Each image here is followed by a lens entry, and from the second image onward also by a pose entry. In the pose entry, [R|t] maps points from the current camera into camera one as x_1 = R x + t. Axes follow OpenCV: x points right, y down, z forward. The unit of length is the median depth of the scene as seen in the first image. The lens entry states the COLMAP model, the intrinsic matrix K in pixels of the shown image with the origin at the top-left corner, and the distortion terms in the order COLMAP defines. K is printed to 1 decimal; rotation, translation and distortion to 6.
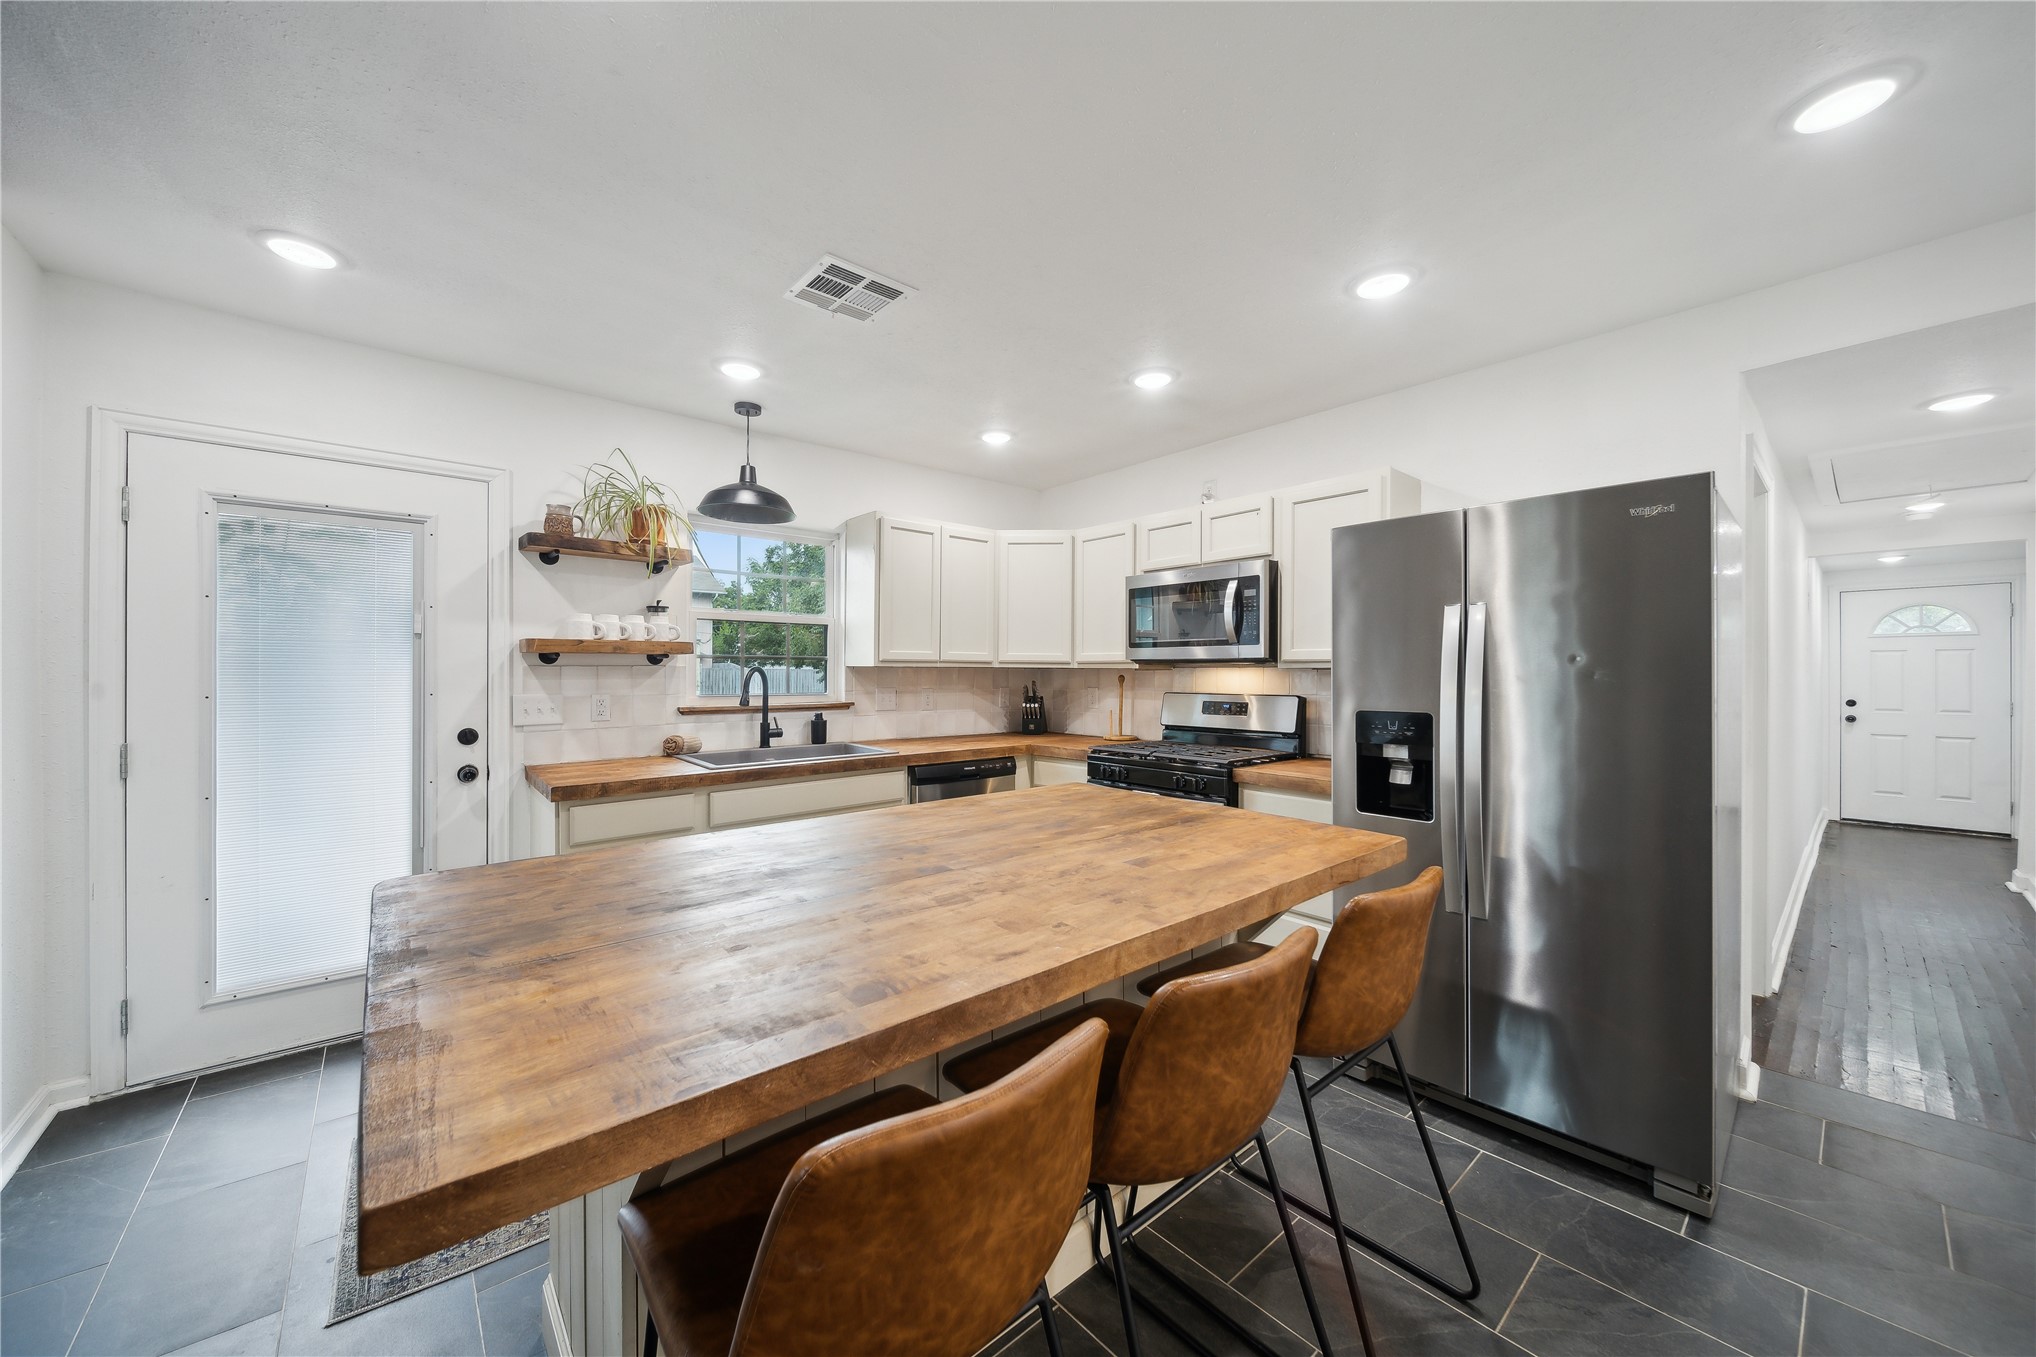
lens RADIAL K [[741.4, 0, 1010.7], [0, 741.4, 675.2], [0, 0, 1]] dist [0.007908, 0.000115]
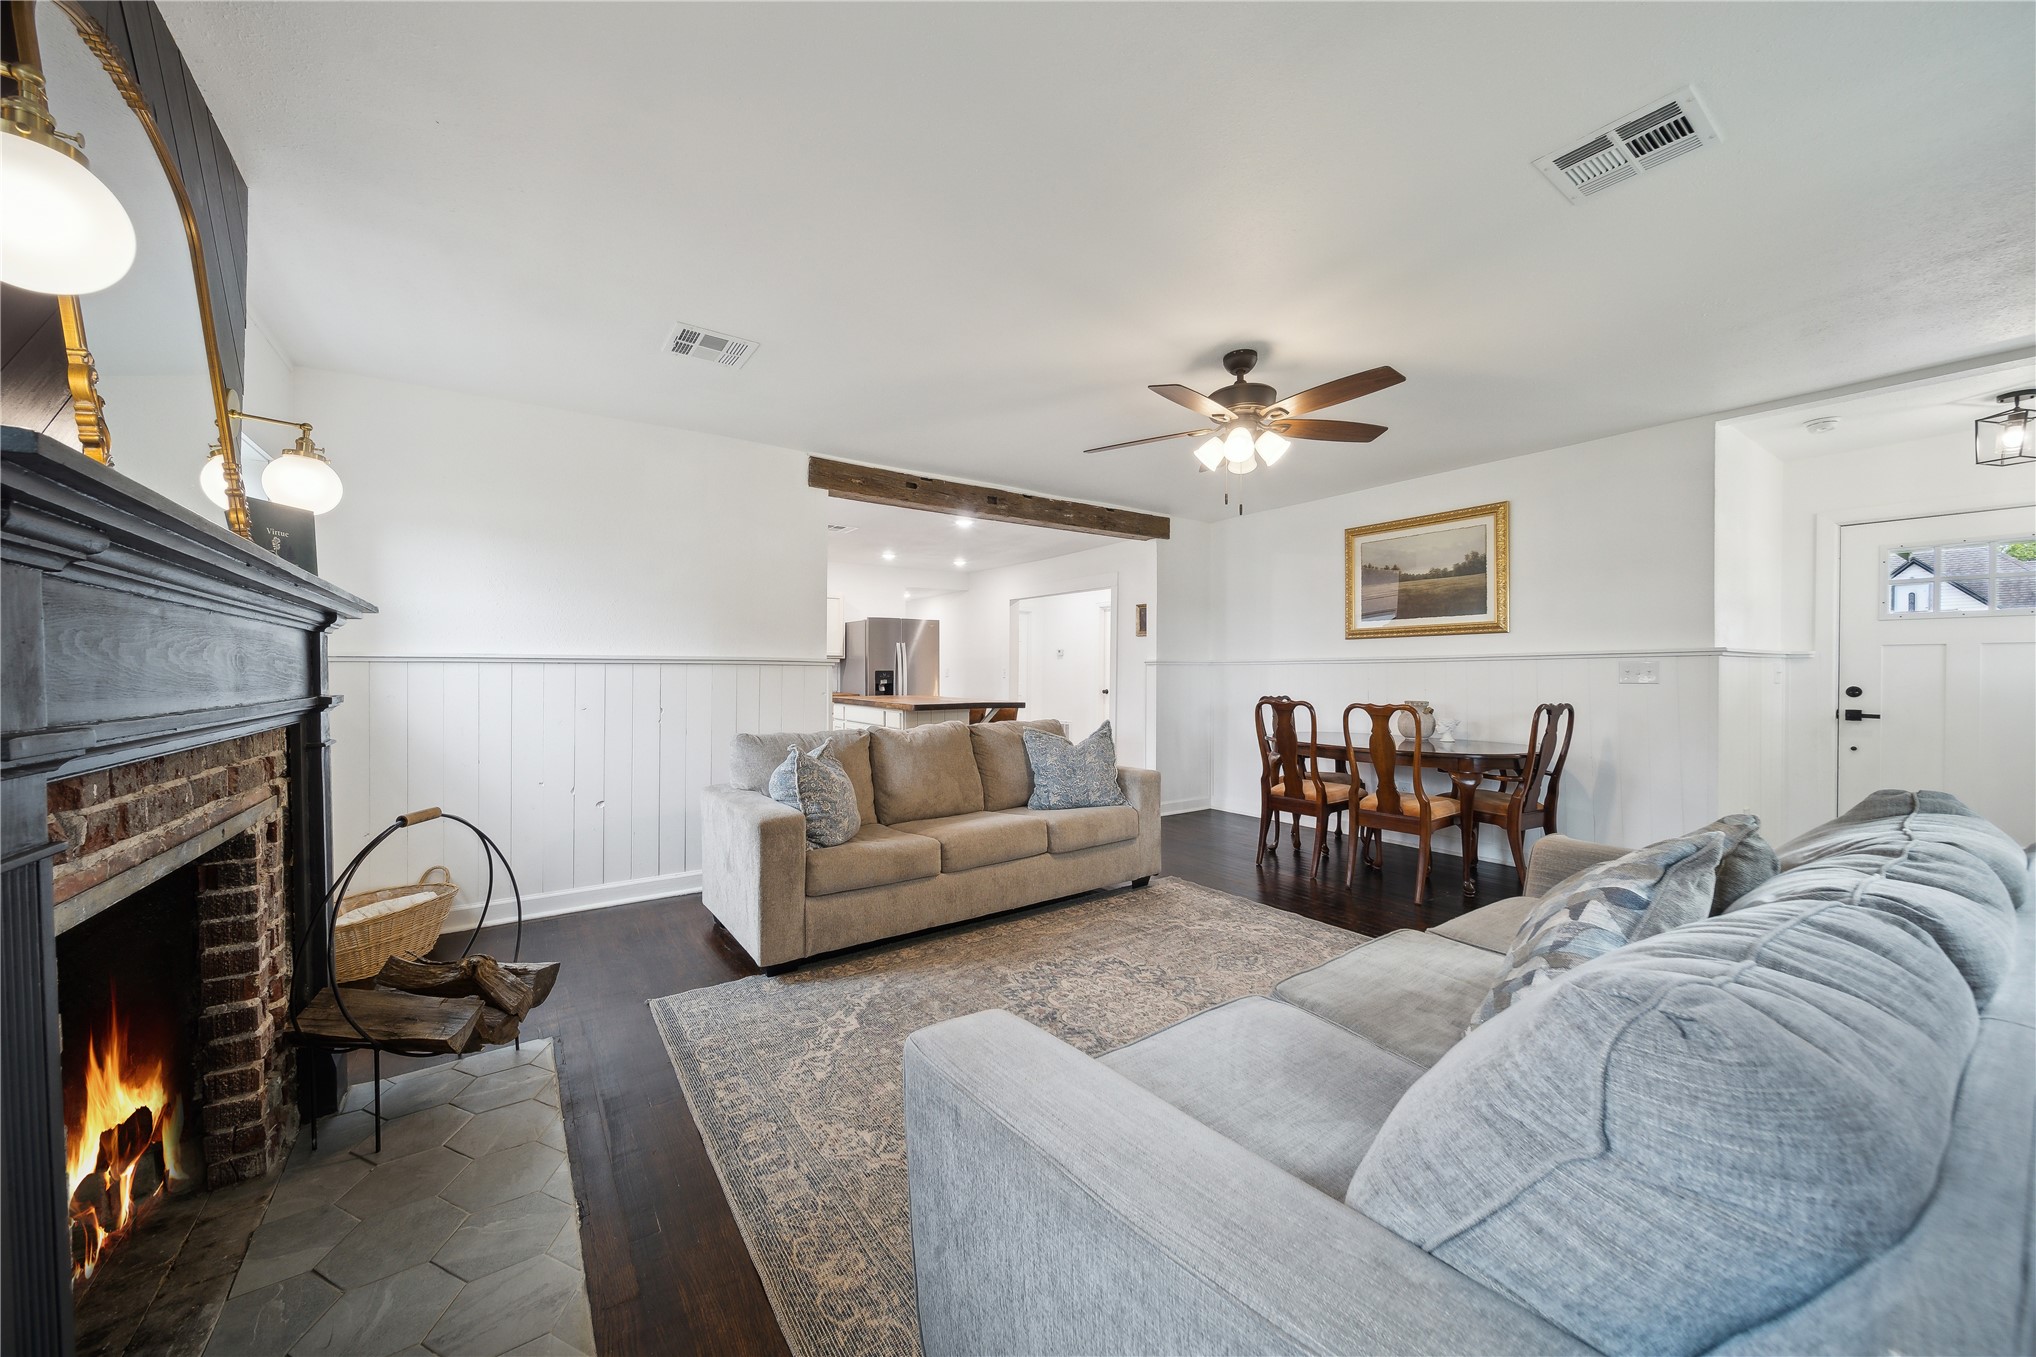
lens RADIAL K [[728.0, 0, 1009.8], [0, 728.0, 688.6], [0, 0, 1]] dist [0.001641, -0.002150]
pose [[0.090079, -0.025545, 0.995607, -1.940078], [0.003824, 0.999673, 0.025303, 0.032037], [-0.995927, 0.001528, 0.090147, 0.040148]]
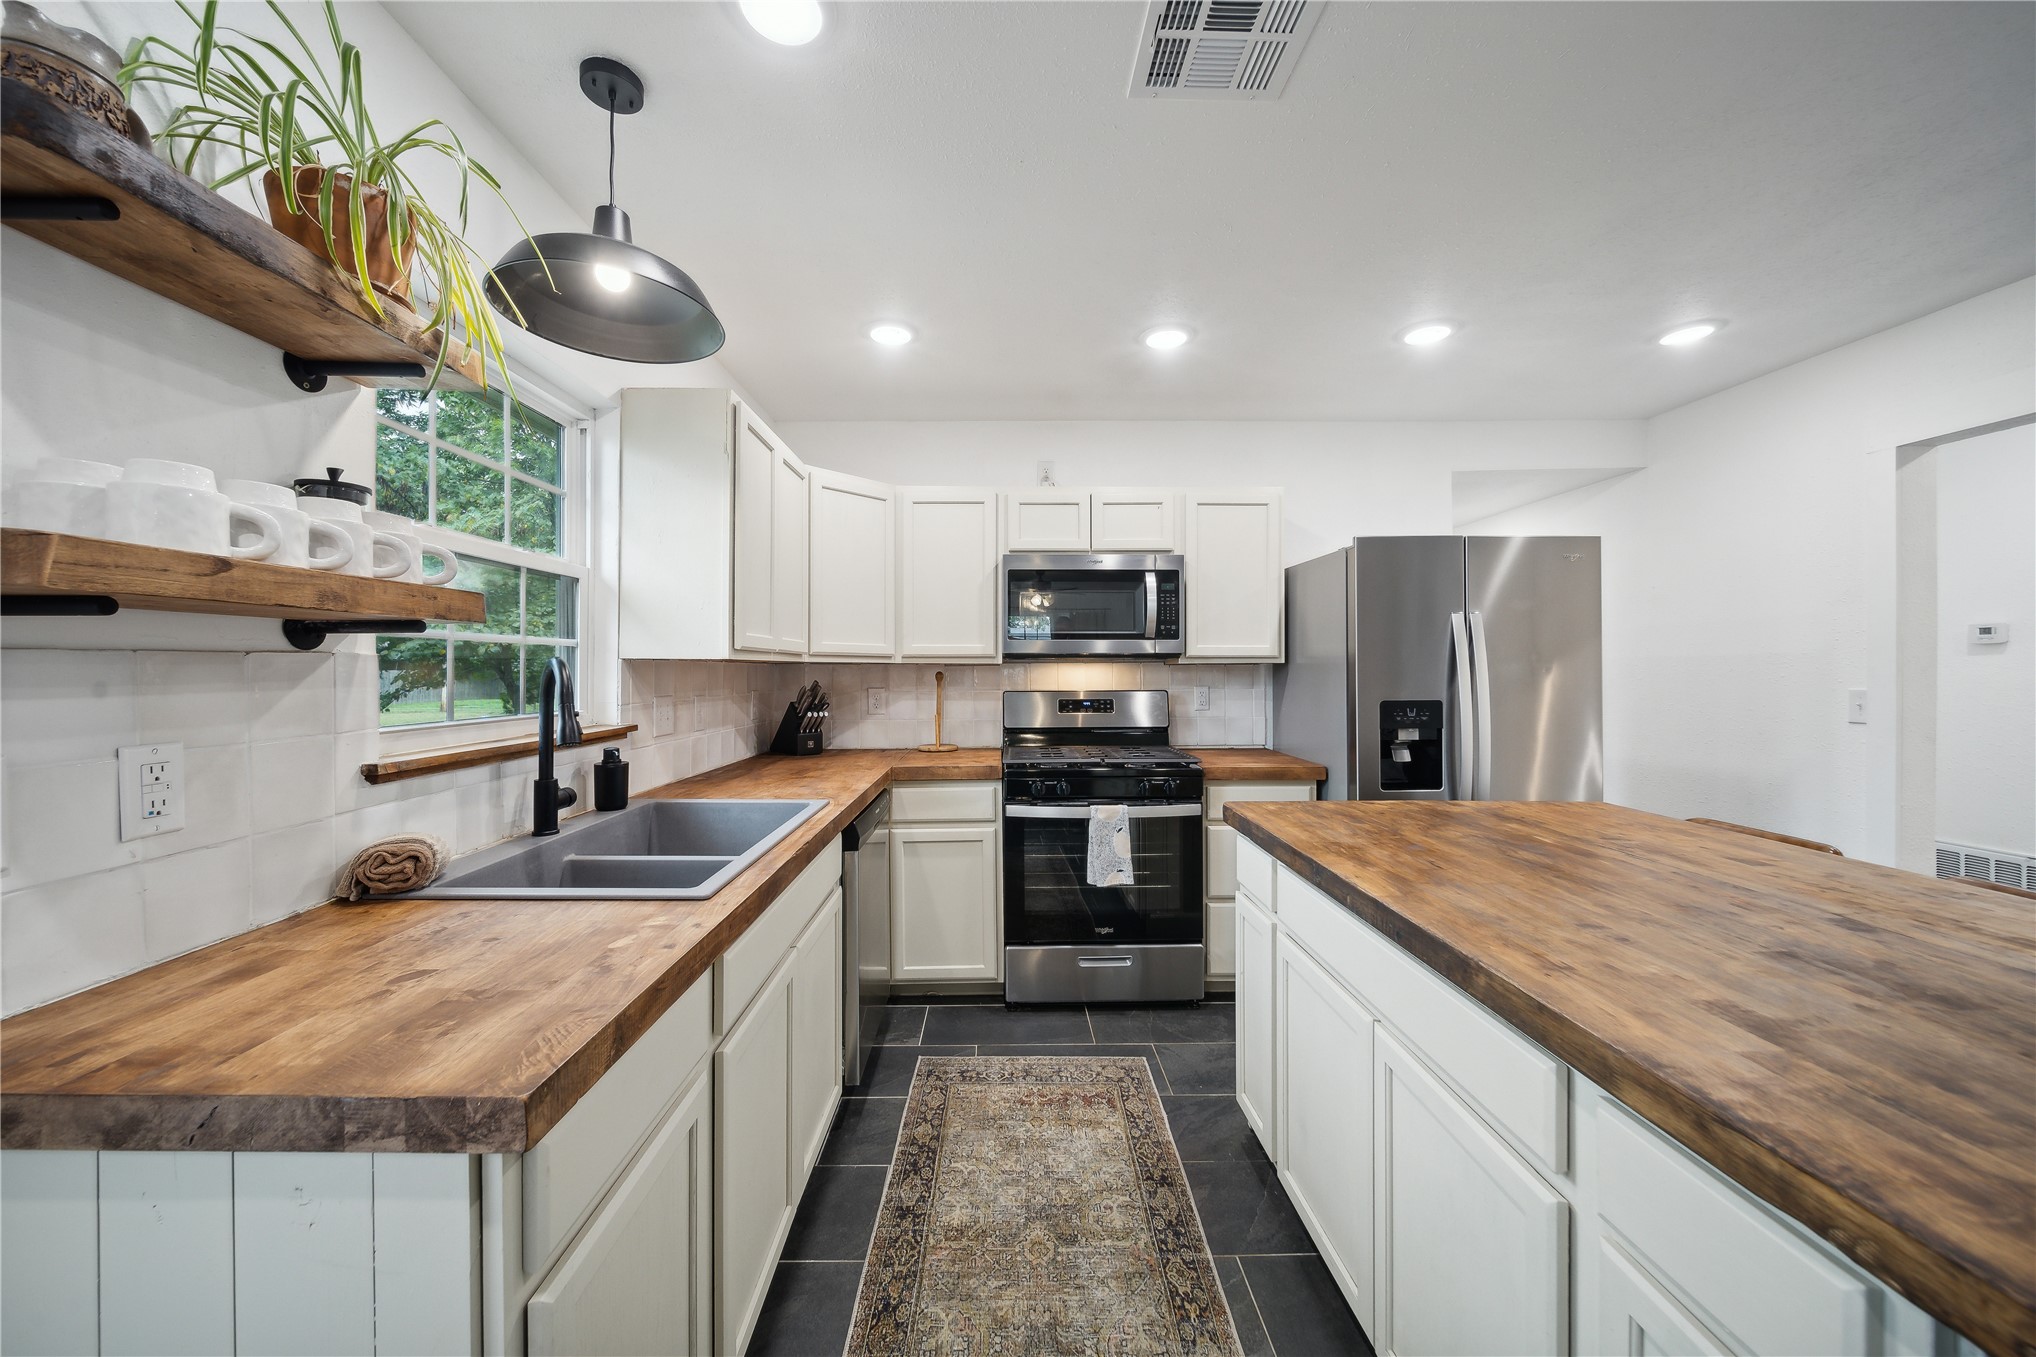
lens RADIAL K [[728.0, 0, 1016.3], [0, 728.0, 669.9], [0, 0, 1]] dist [0.001641, -0.002150]
pose [[0.628034, -0.004098, 0.778175, -0.501785], [0.007243, 0.999974, -0.000580, -0.001578], [-0.778152, 0.006001, 0.628047, 0.492036]]
